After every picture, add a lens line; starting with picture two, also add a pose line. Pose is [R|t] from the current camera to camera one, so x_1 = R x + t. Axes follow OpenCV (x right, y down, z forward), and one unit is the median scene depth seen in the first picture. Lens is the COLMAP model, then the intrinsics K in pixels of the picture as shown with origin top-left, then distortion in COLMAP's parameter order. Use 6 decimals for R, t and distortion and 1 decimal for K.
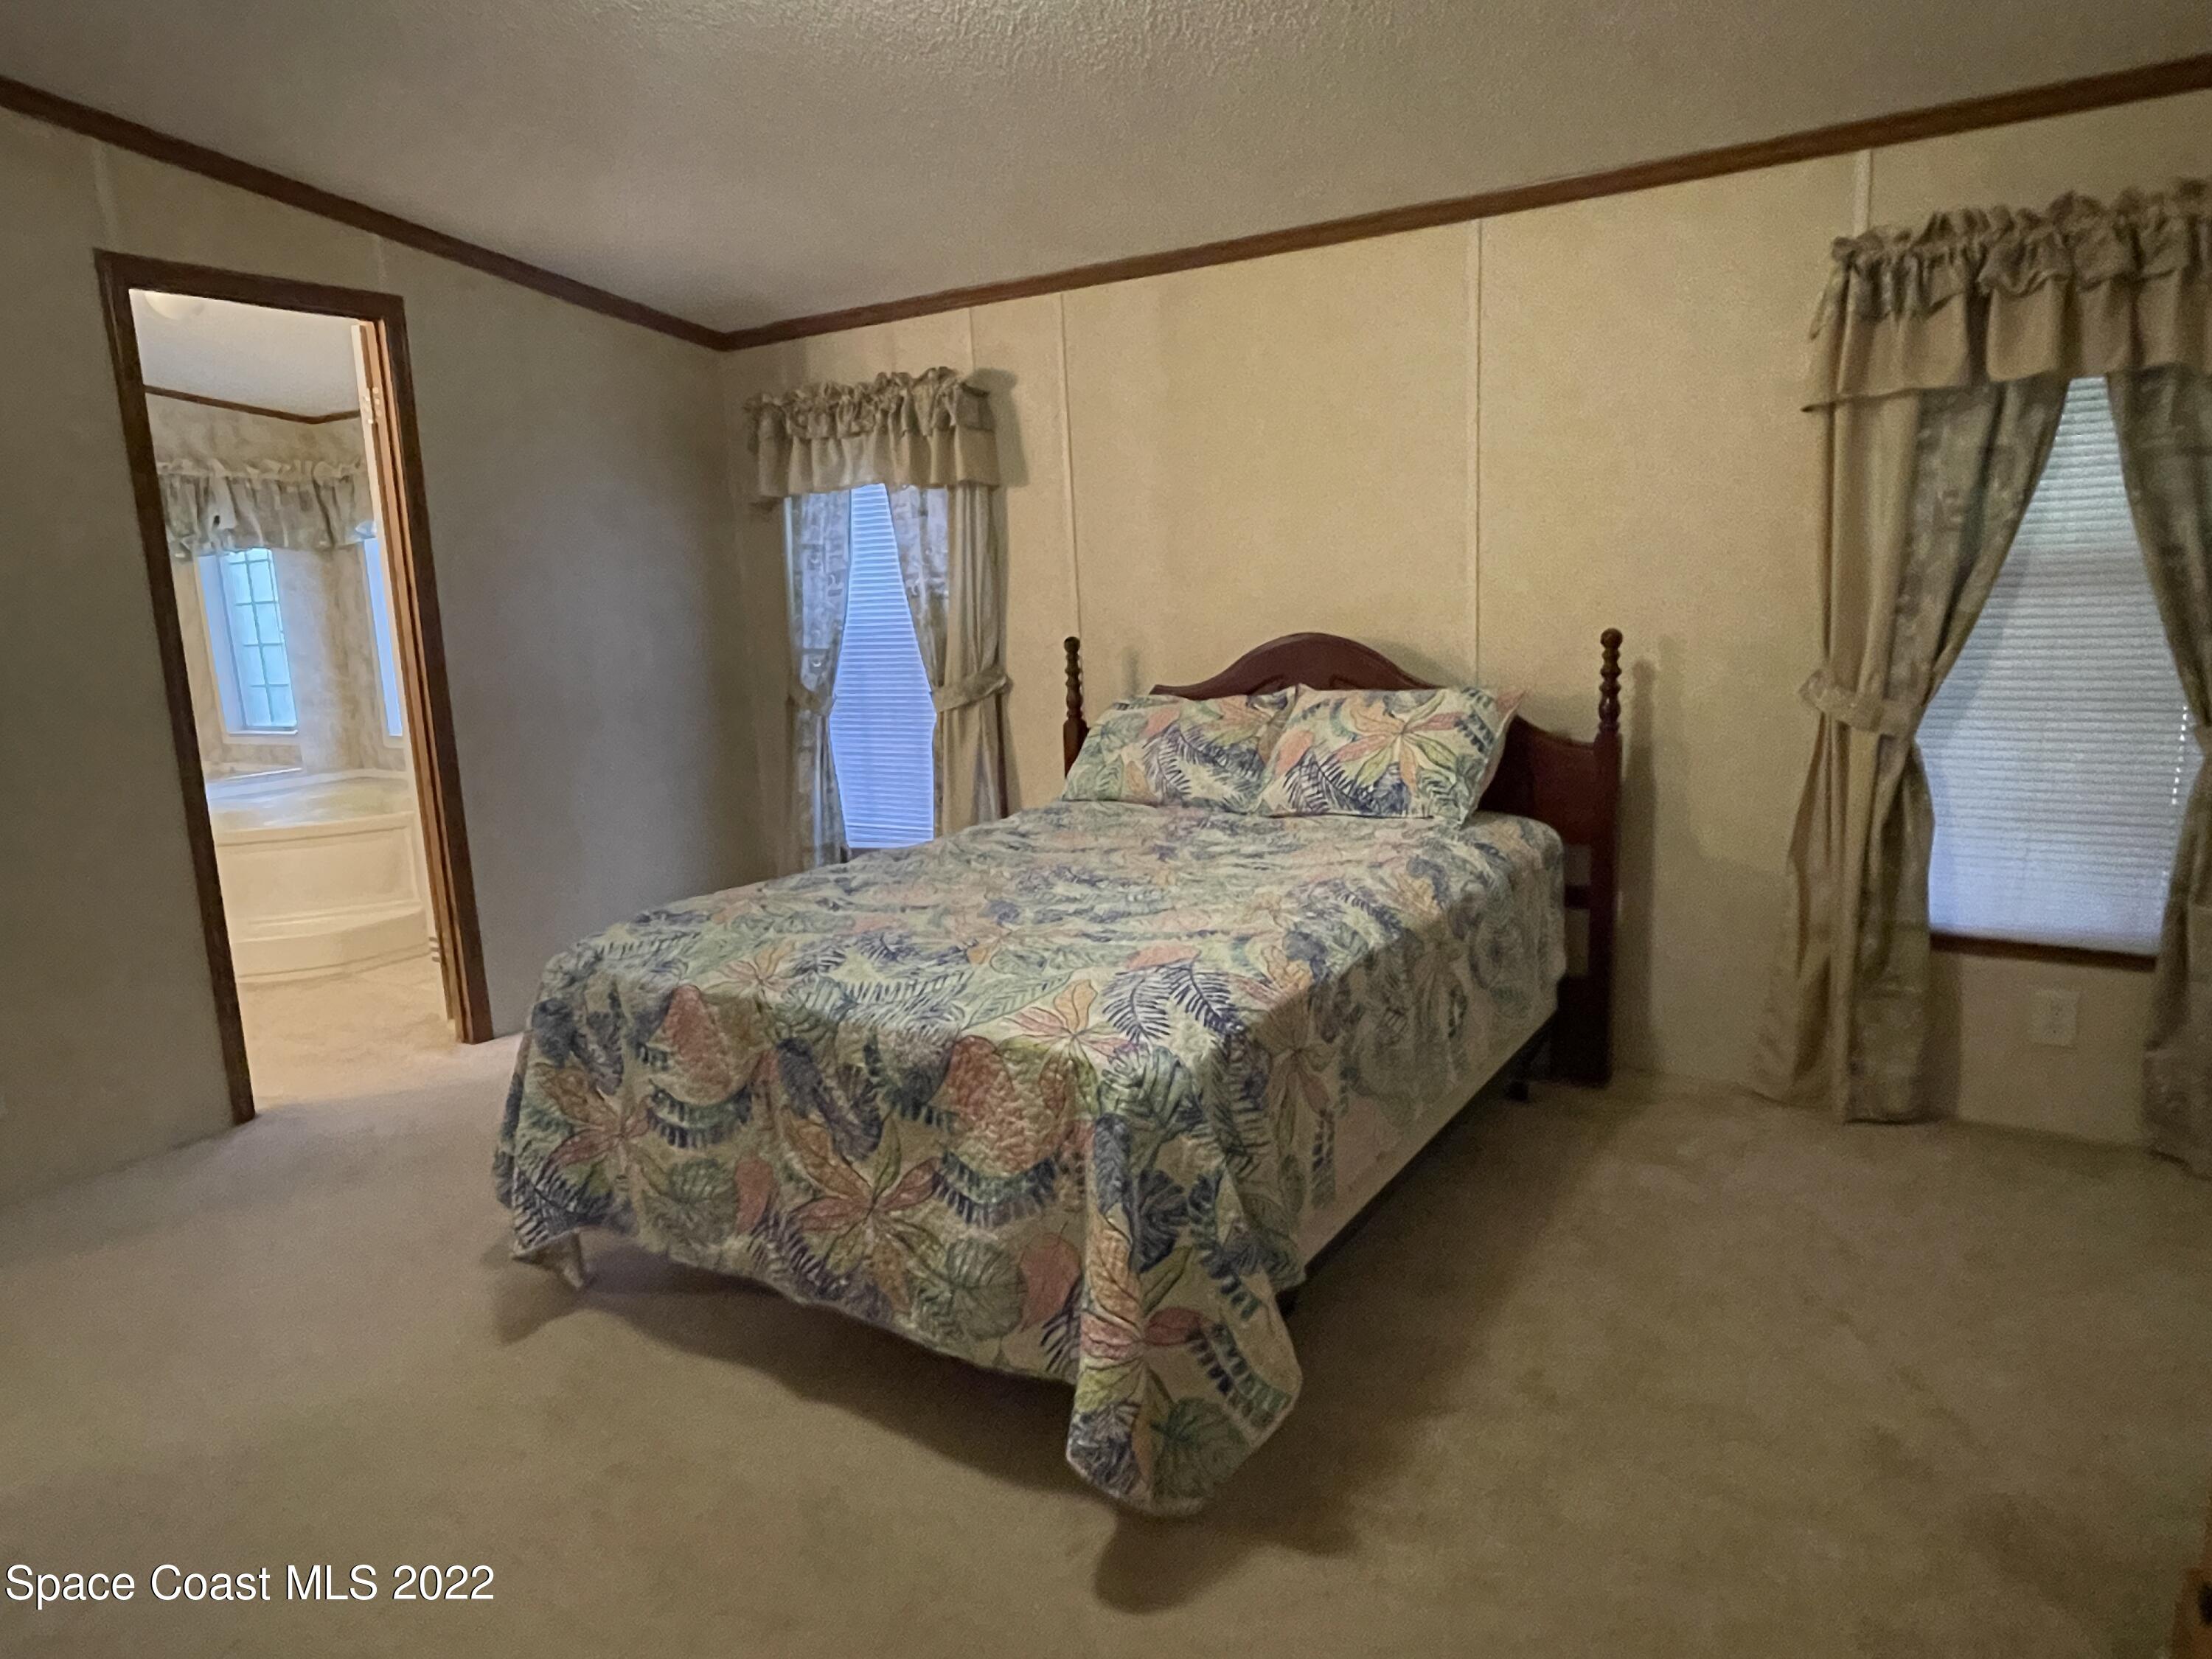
lens RADIAL K [[1365.9, 0, 1108.9], [0, 1365.9, 830.7], [0, 0, 1]] dist [-0.001041, -0.002065]
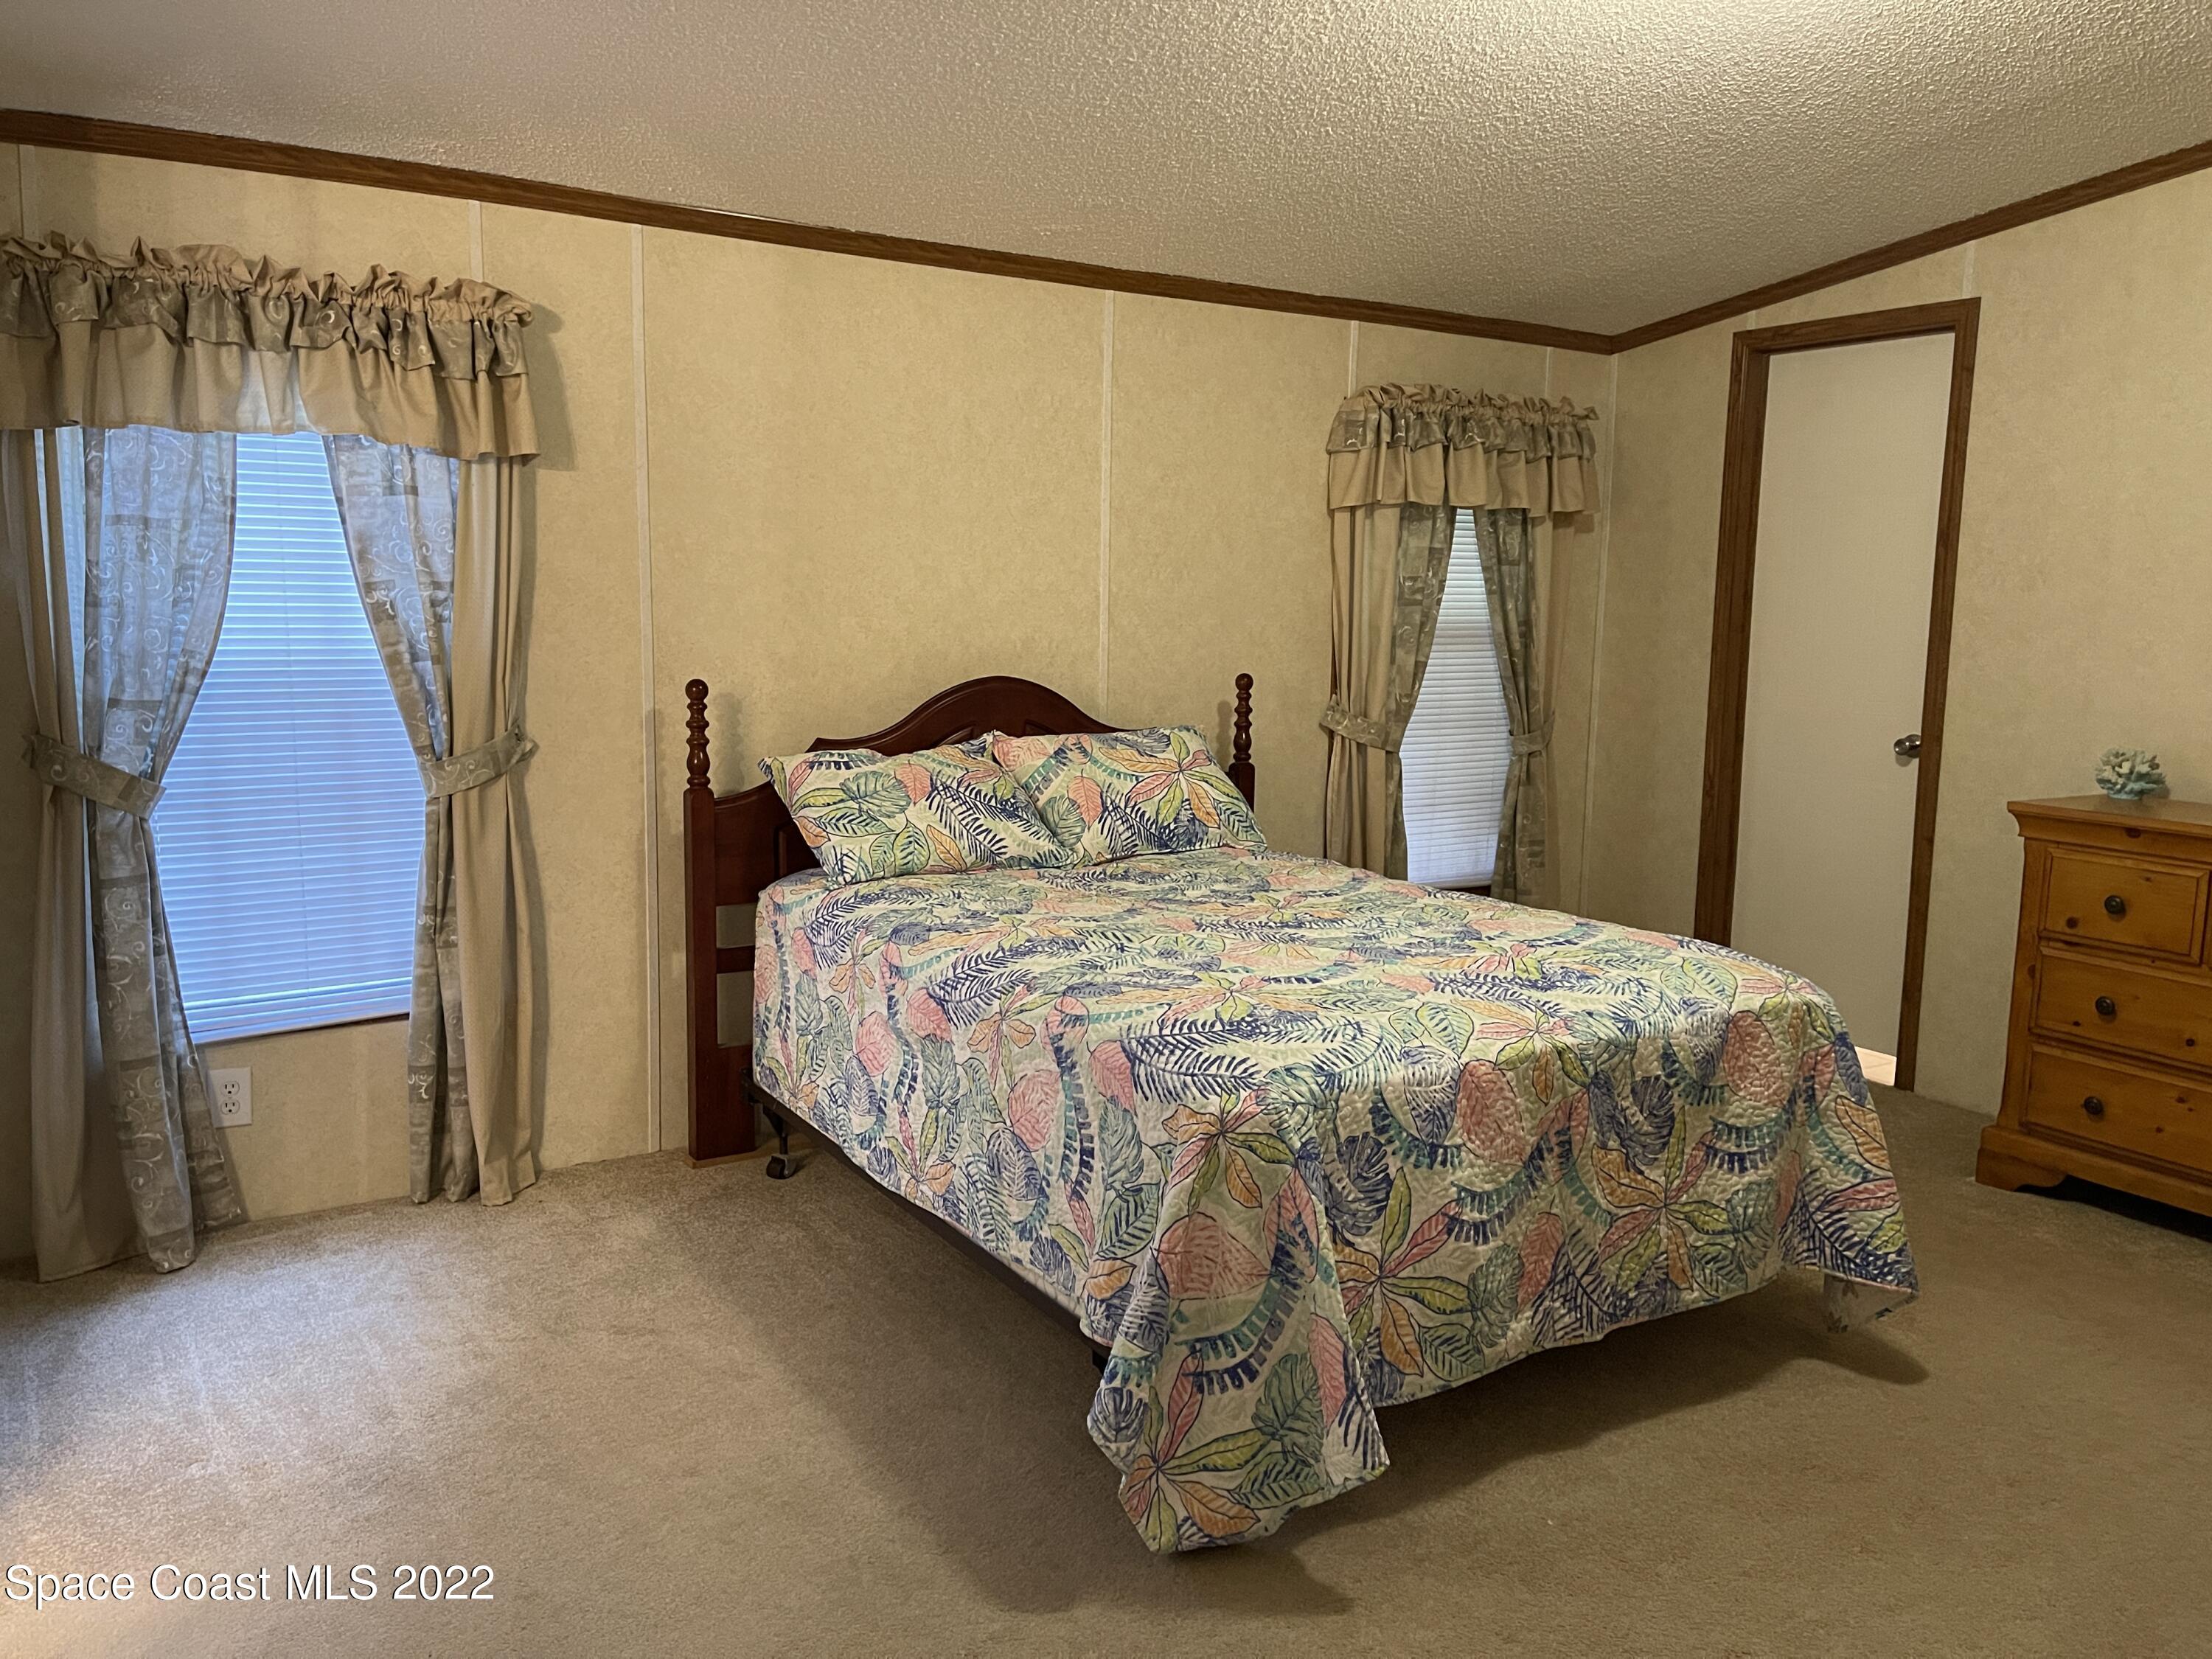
lens RADIAL K [[1673.9, 0, 1102.5], [0, 1673.9, 819.6], [0, 0, 1]] dist [0.079666, -0.099935]
pose [[0.419202, -0.077012, 0.904621, -1.113896], [0.127622, 0.991501, 0.025268, -0.084005], [-0.898878, 0.104858, 0.425468, 0.573221]]
